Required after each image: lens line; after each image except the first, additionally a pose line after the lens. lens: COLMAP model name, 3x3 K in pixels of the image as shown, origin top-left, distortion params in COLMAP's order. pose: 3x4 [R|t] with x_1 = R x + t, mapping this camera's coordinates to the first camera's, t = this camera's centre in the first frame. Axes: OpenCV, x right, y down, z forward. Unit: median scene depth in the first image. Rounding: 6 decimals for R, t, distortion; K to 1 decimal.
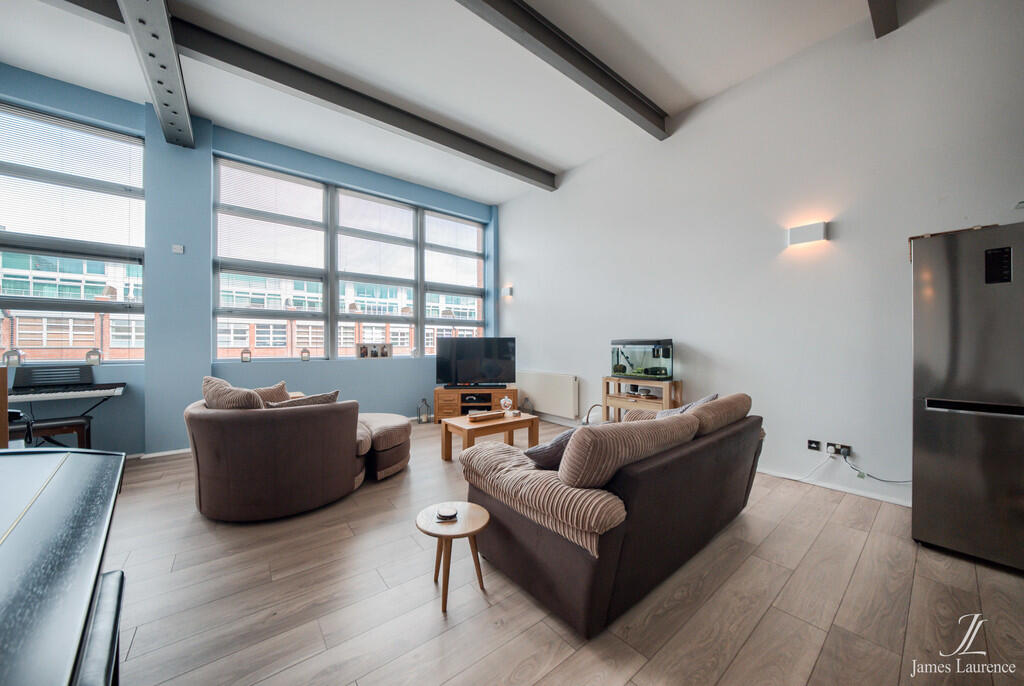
lens RADIAL K [[358.1, 0, 502.2], [0, 358.1, 345.5], [0, 0, 1]] dist [-0.011782, -0.000091]
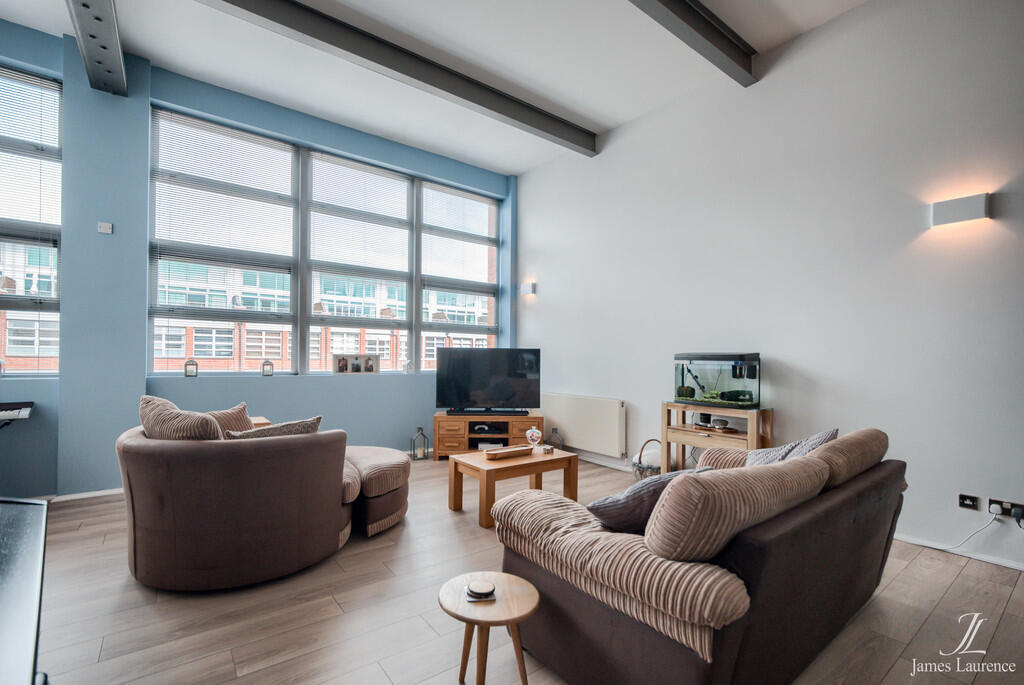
lens RADIAL K [[462.7, 0, 499.5], [0, 462.7, 356.3], [0, 0, 1]] dist [0.001391, -0.000192]
pose [[0.999701, 0.011527, -0.021580, -0.040794], [-0.011649, 0.999917, -0.005525, 0.000090], [0.021514, 0.005775, 0.999752, 0.021847]]
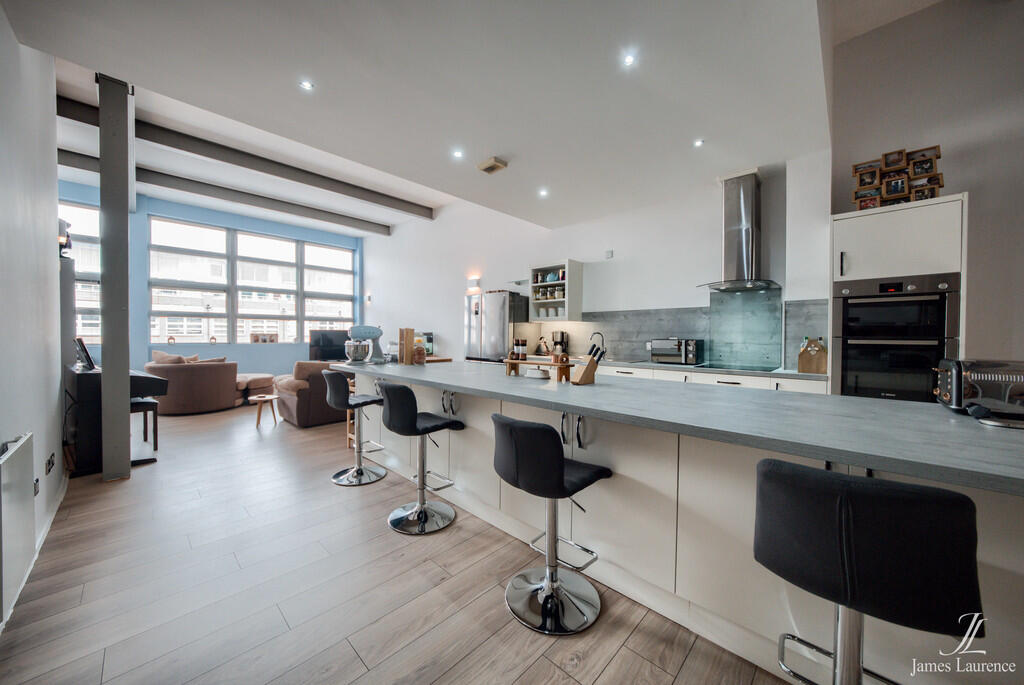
lens RADIAL K [[376.0, 0, 512.0], [0, 376.0, 342.5], [0, 0, 1]] dist [-0.006624, 0.000196]
pose [[0.989840, 0.005002, 0.142099, 0.628082], [-0.007765, 0.999791, 0.018893, -0.008658], [-0.141975, -0.019804, 0.989672, -0.992486]]
